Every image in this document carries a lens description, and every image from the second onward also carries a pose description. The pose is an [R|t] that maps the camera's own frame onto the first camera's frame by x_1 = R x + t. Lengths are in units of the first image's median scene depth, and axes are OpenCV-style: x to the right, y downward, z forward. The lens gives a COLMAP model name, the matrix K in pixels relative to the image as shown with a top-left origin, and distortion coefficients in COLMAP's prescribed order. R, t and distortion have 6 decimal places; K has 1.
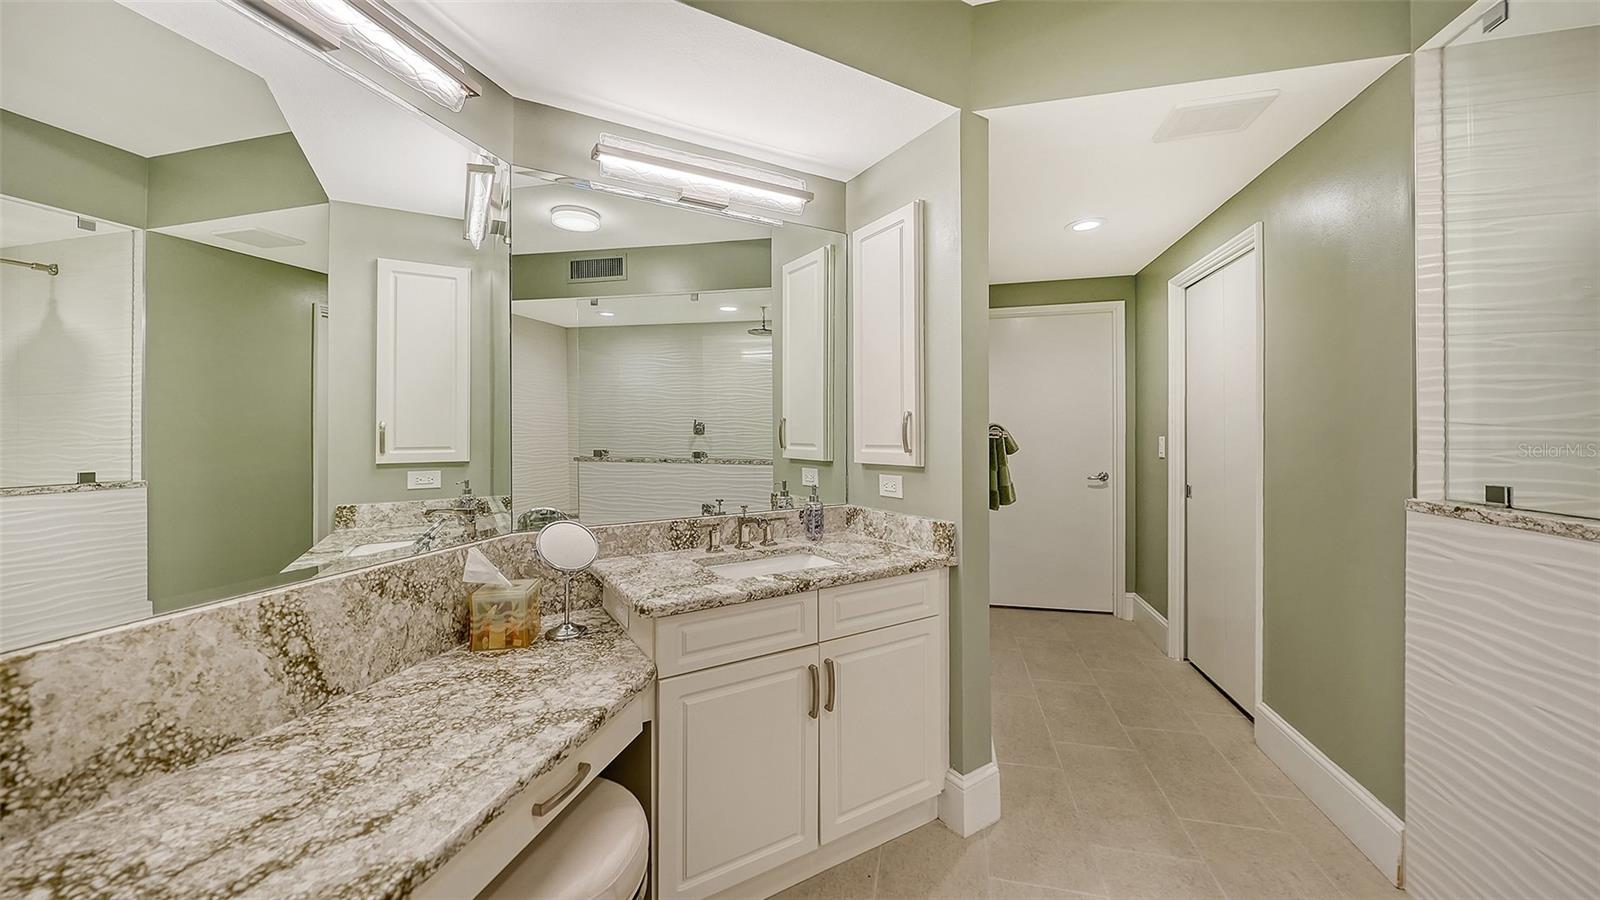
lens RADIAL K [[590.5, 0, 772.2], [0, 590.5, 434.7], [0, 0, 1]] dist [-0.005941, 0.000256]
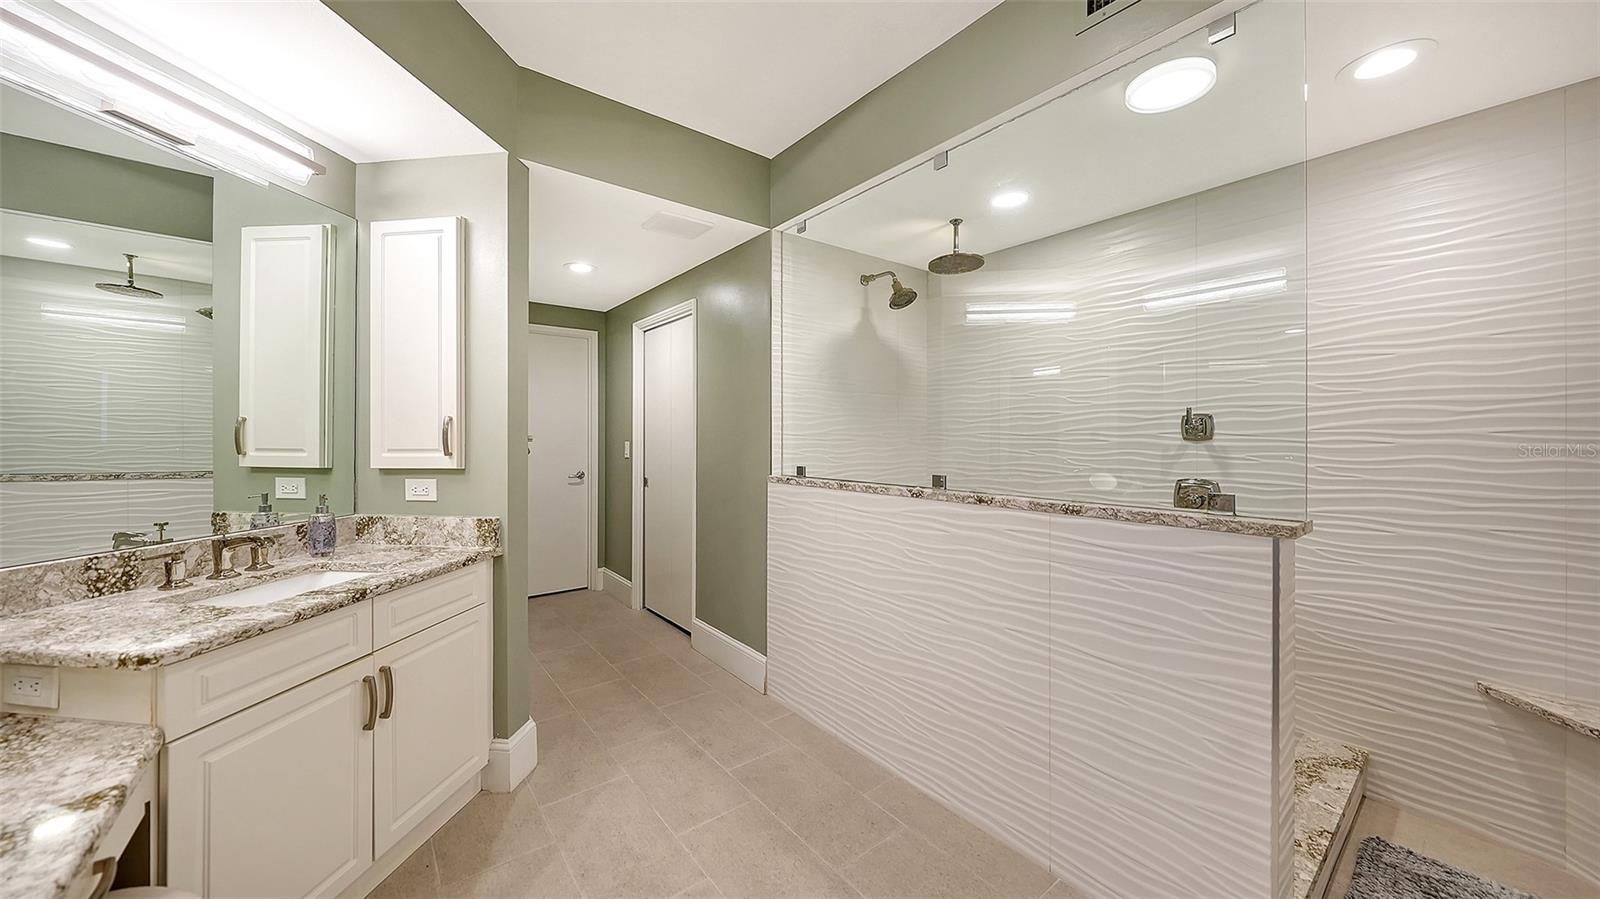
lens RADIAL K [[553.7, 0, 796.8], [0, 553.7, 436.9], [0, 0, 1]] dist [-0.000254, -0.000237]
pose [[0.607445, 0.008776, 0.794313, -0.180916], [-0.004314, 0.999961, -0.007750, 0.001953], [-0.794350, 0.001281, 0.607459, -0.087015]]
